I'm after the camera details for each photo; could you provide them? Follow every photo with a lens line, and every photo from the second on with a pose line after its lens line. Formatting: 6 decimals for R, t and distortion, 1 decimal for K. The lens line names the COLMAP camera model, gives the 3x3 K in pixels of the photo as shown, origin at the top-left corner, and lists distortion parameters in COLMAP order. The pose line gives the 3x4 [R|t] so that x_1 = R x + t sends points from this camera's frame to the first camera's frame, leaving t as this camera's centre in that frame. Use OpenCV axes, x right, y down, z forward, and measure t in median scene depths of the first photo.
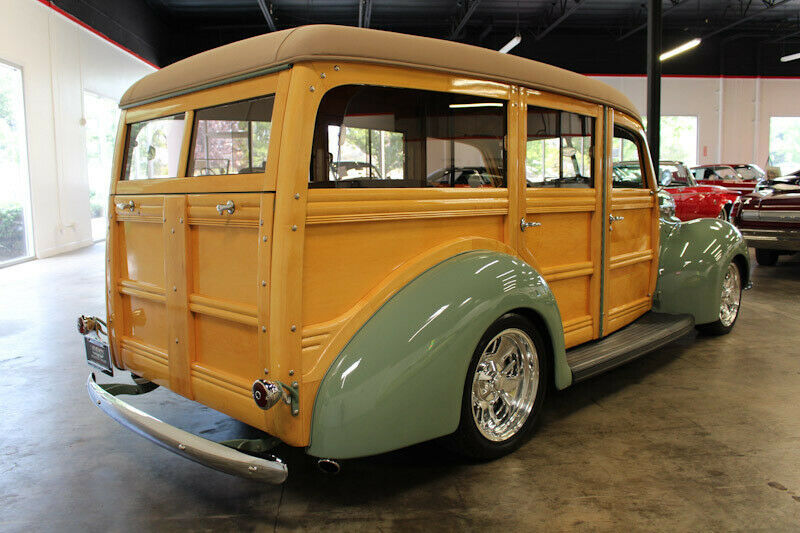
lens RADIAL K [[675.5, 0, 400.0], [0, 675.5, 266.5], [0, 0, 1]] dist [-0.068911, 0.000711]
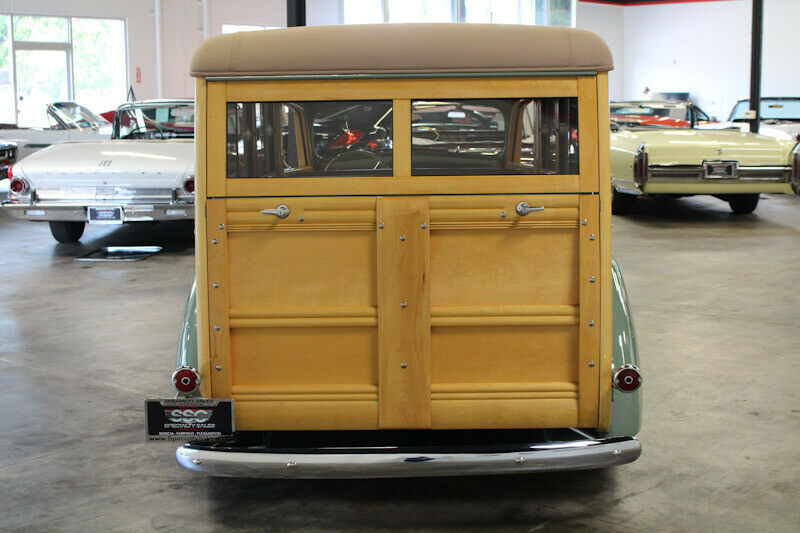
lens RADIAL K [[1226.3, 0, 432.8], [0, 1226.3, 266.0], [0, 0, 1]] dist [-0.031343, -0.037541]
pose [[0.709869, -0.082362, 0.699502, -1.253877], [0.082972, 0.996003, 0.033071, -0.058797], [-0.699429, 0.034562, 0.713865, -0.142753]]
